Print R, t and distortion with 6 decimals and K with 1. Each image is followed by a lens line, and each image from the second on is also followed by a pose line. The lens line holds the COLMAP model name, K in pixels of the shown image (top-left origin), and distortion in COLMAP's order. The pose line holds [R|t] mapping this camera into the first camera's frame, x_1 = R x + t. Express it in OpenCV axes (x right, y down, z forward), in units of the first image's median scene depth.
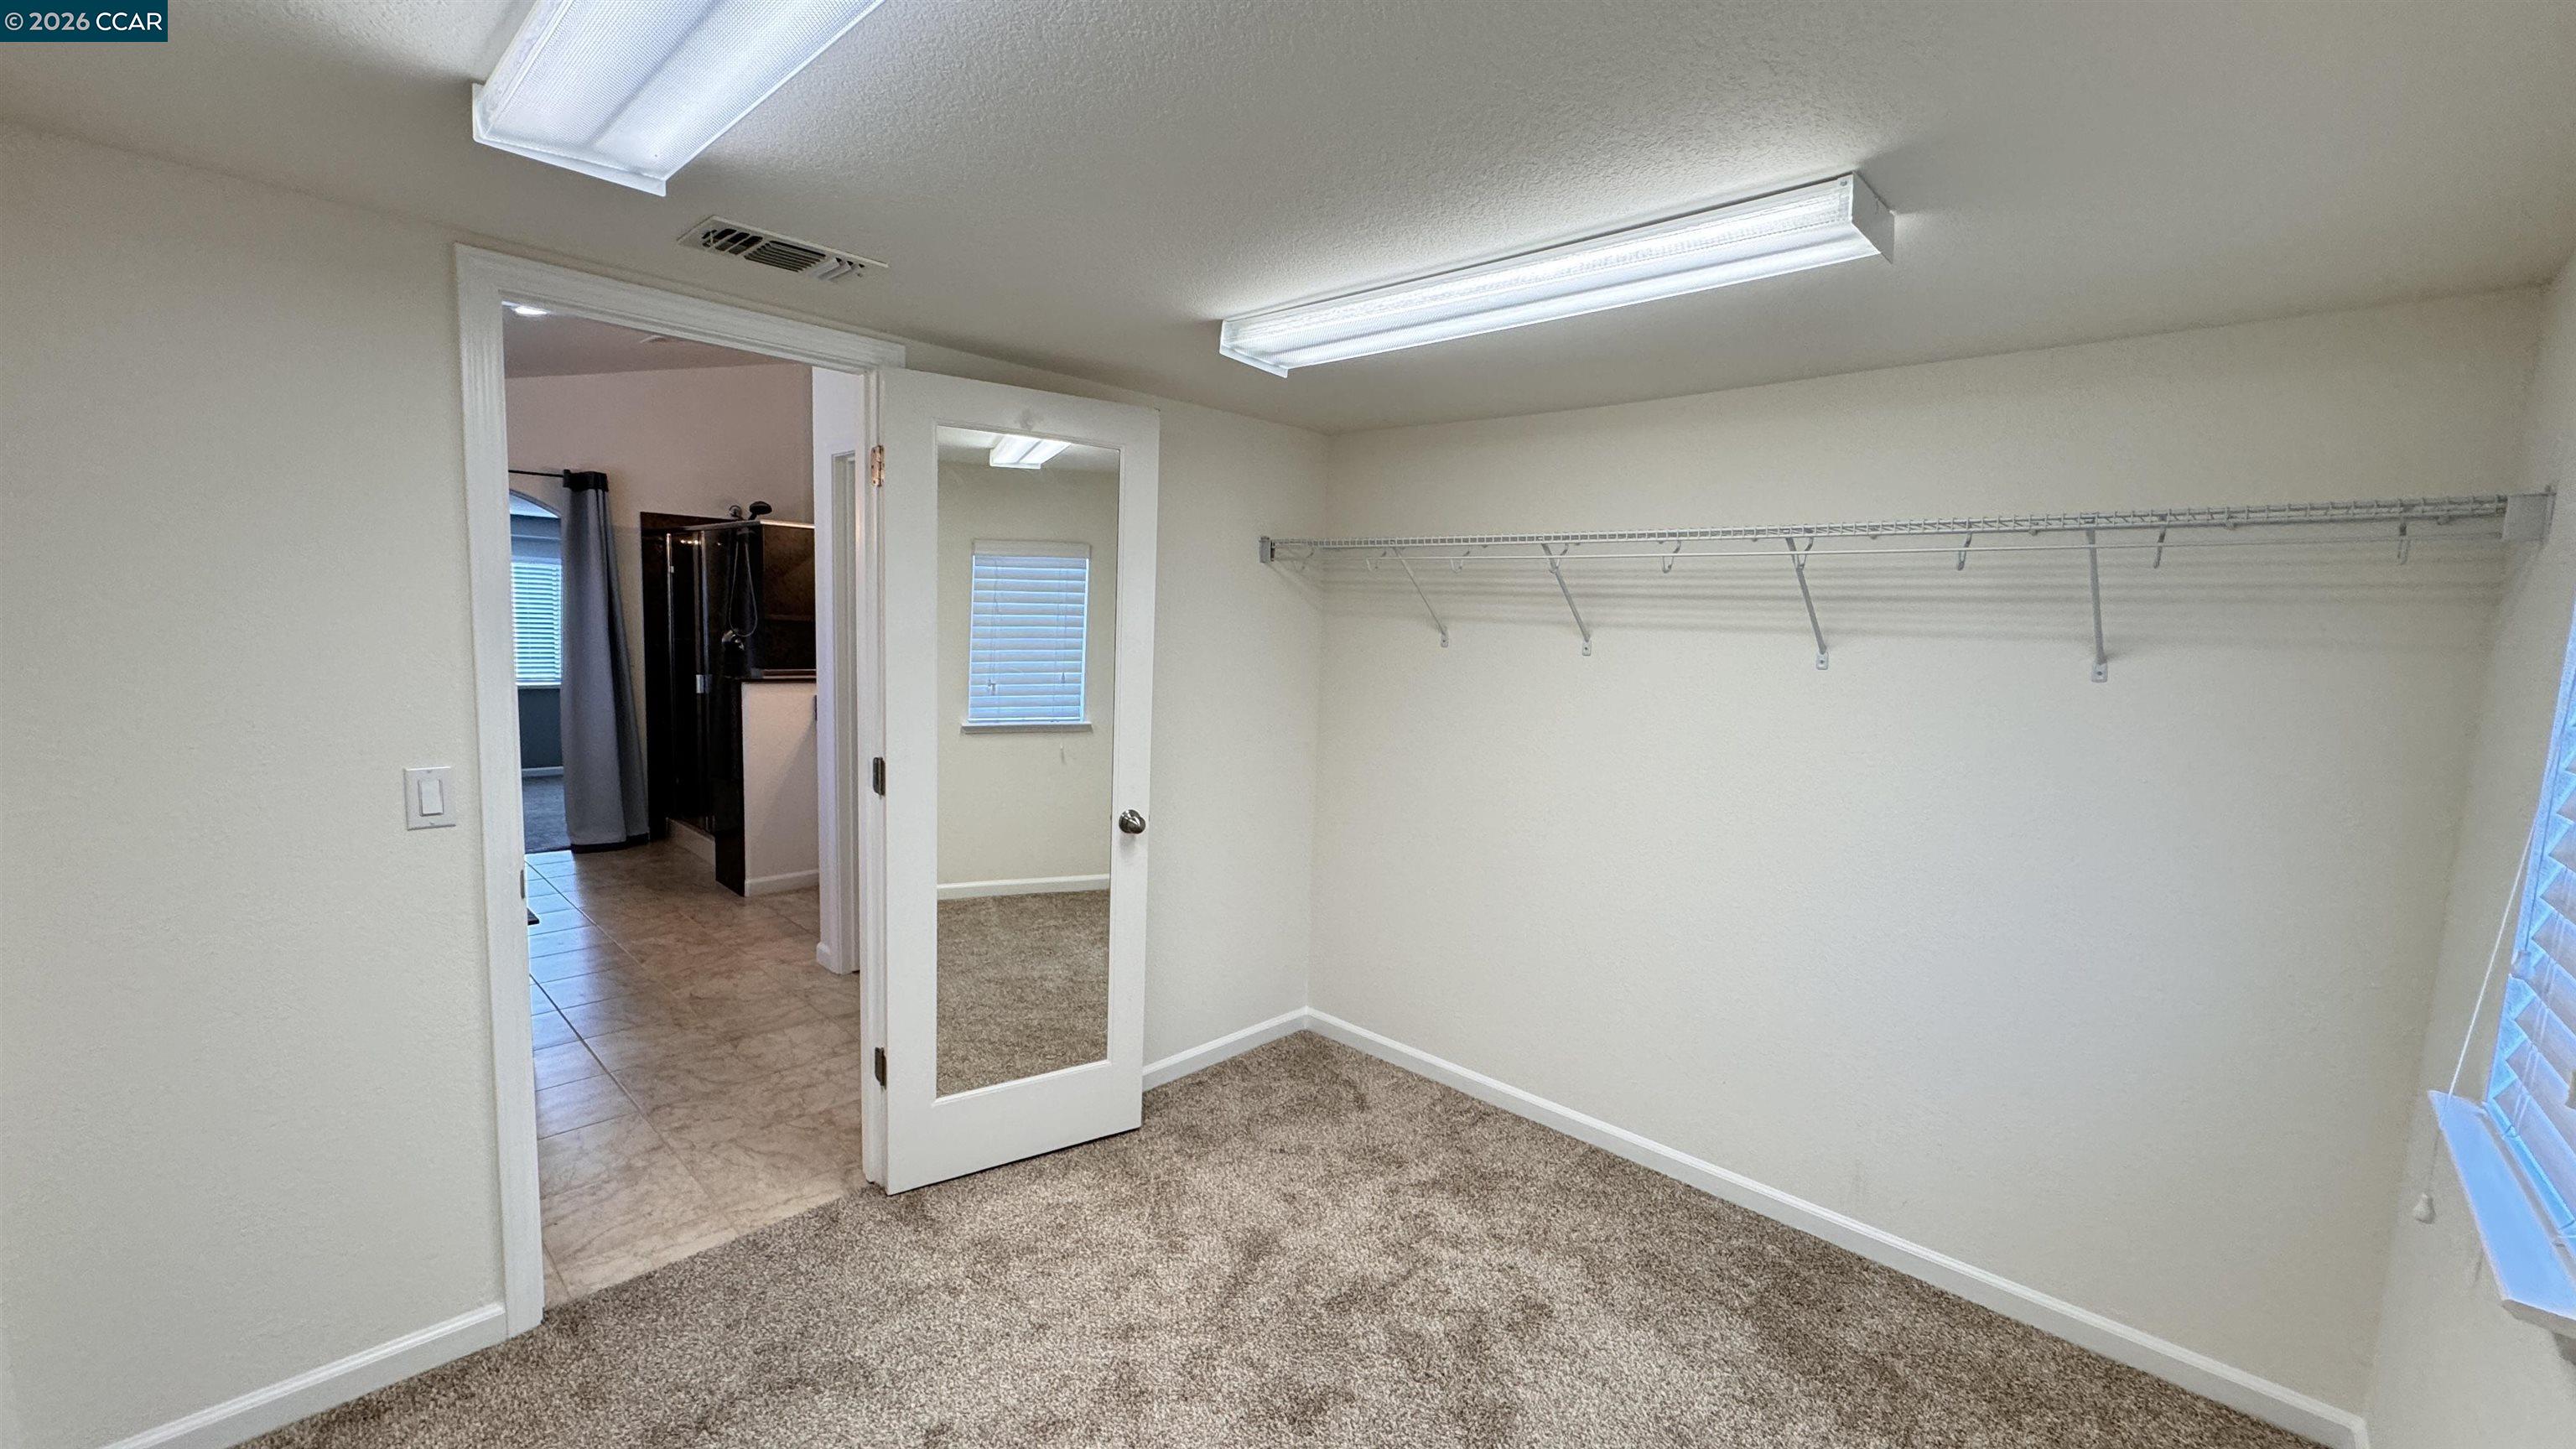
lens RADIAL K [[1025.3, 0, 1284.0], [0, 1025.3, 725.8], [0, 0, 1]] dist [-0.000386, 0.000399]
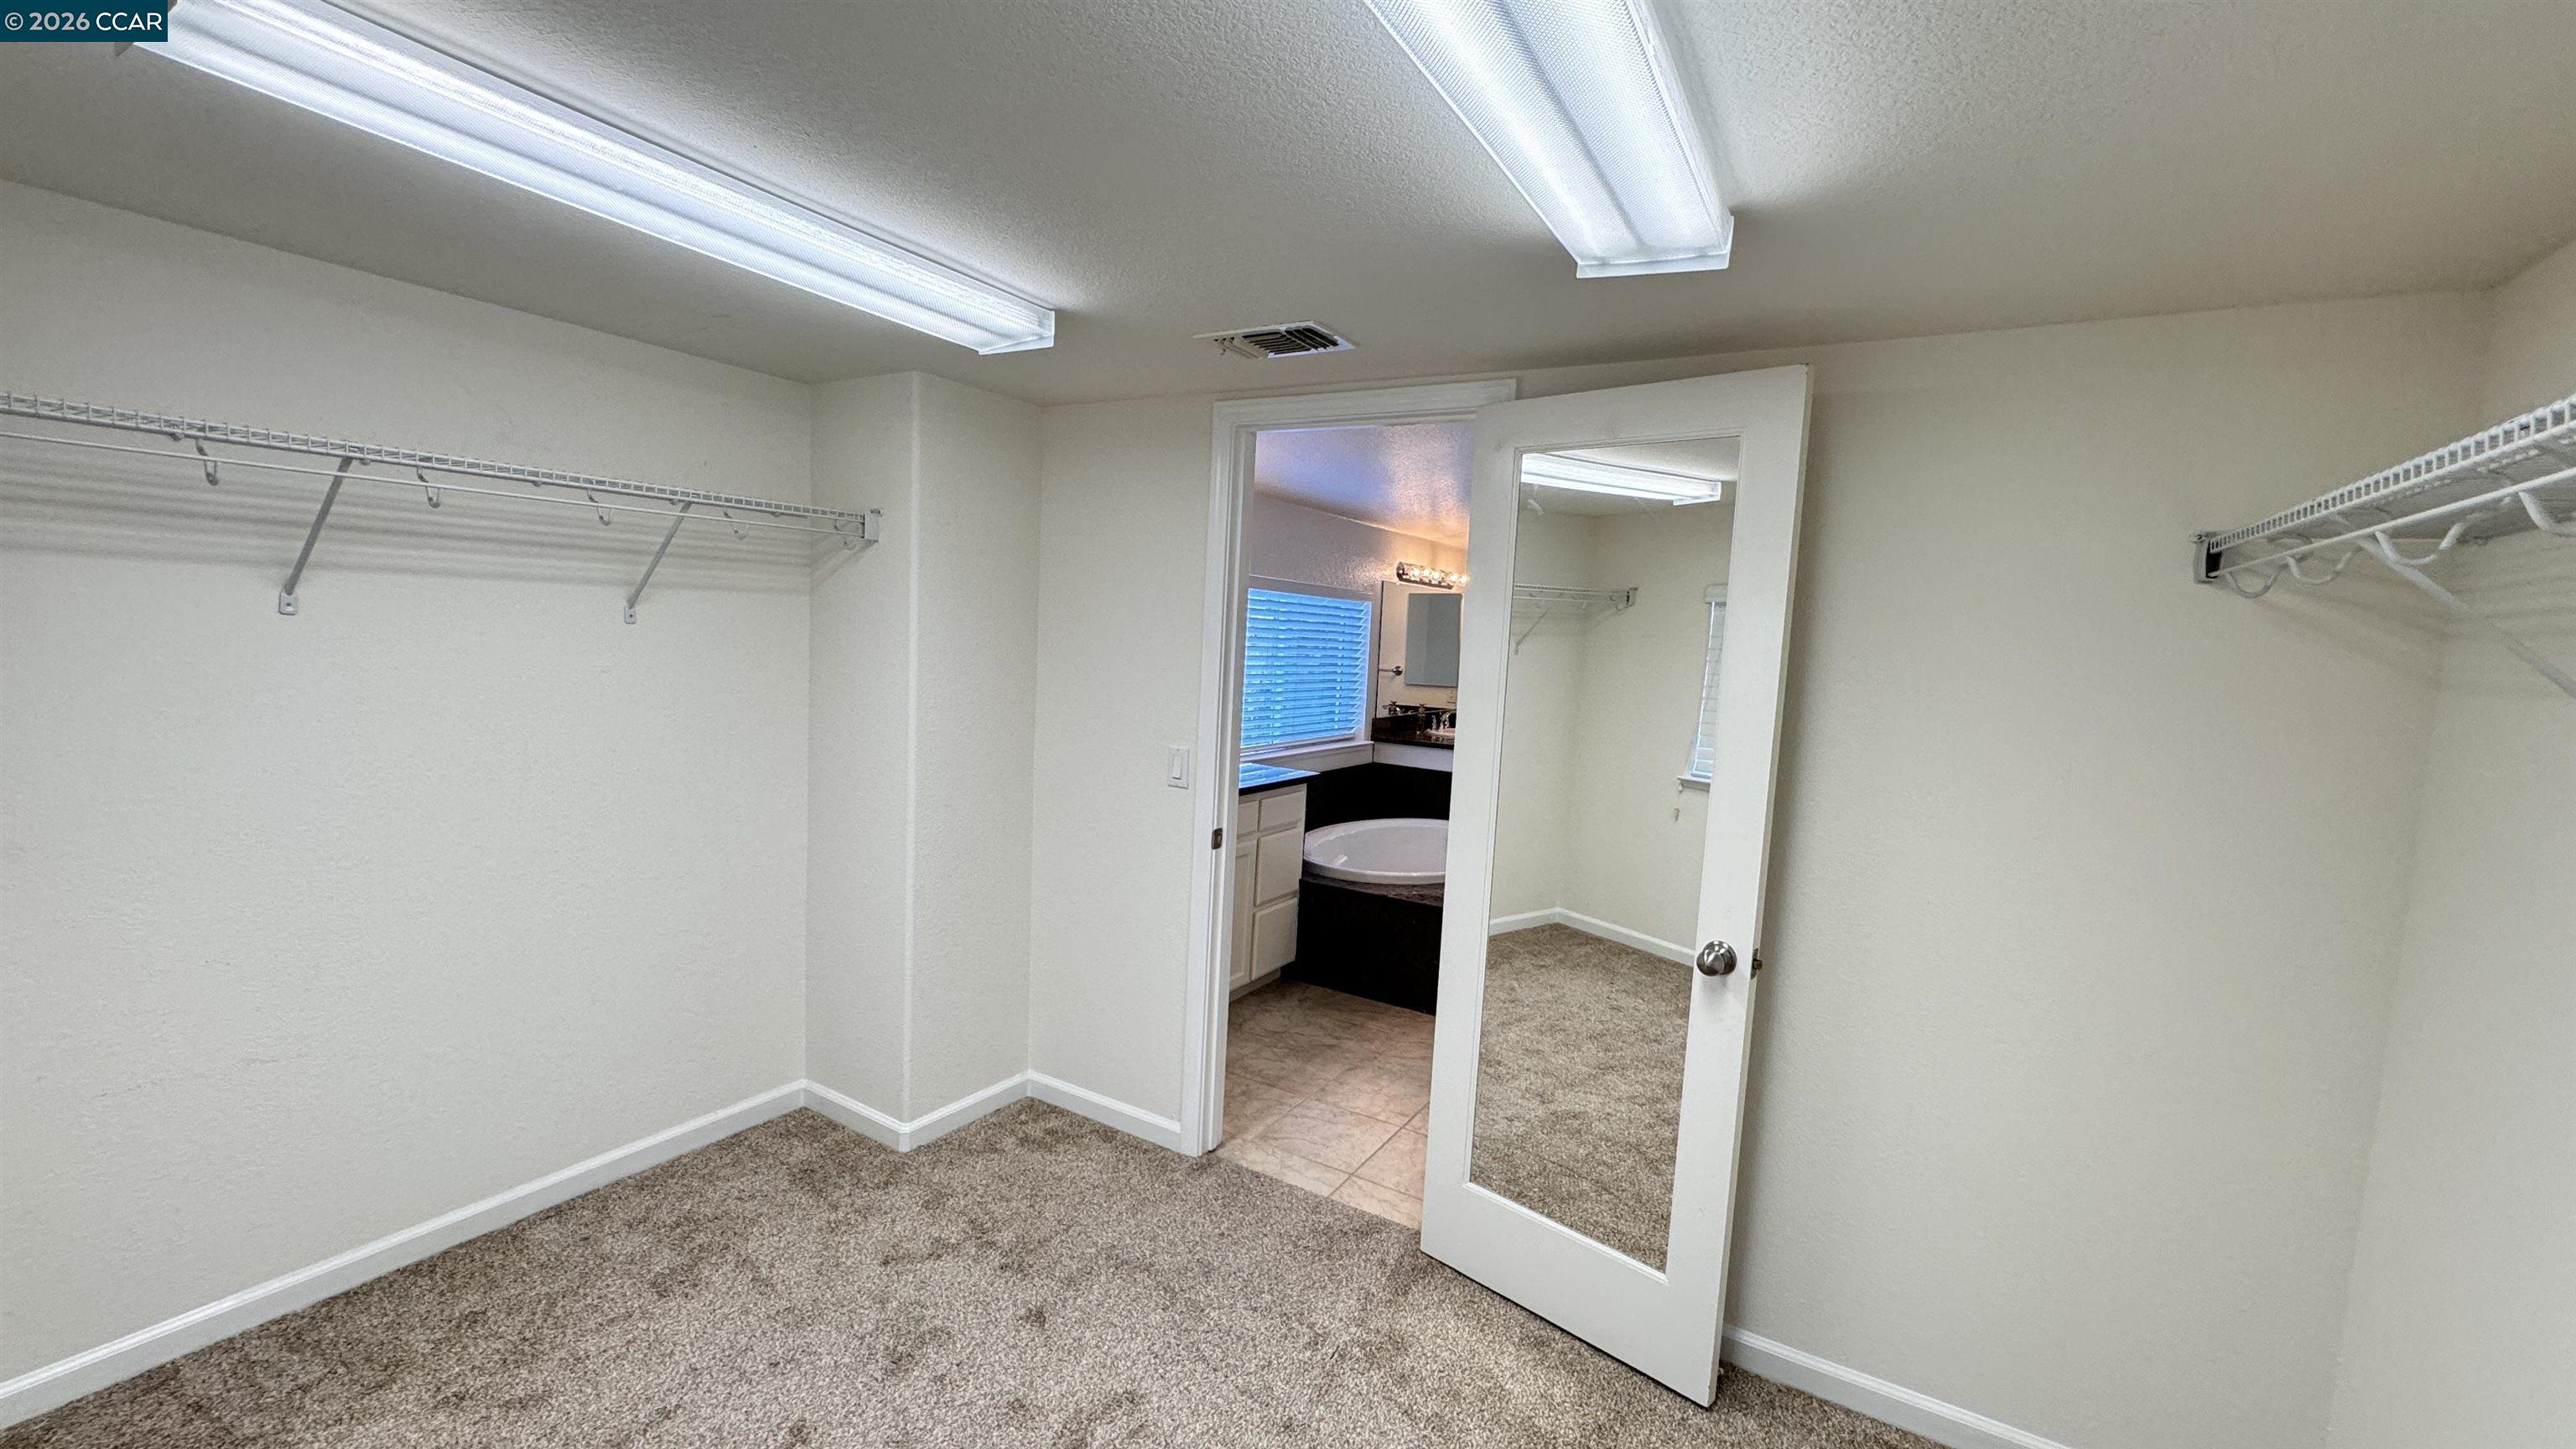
lens RADIAL K [[1025.3, 0, 1284.0], [0, 1025.3, 725.8], [0, 0, 1]] dist [-0.000386, 0.000399]
pose [[0.225045, 0.068208, -0.971958, 0.532424], [-0.148959, 0.988229, 0.034860, -0.052428], [0.962894, 0.136937, 0.232556, 0.617450]]
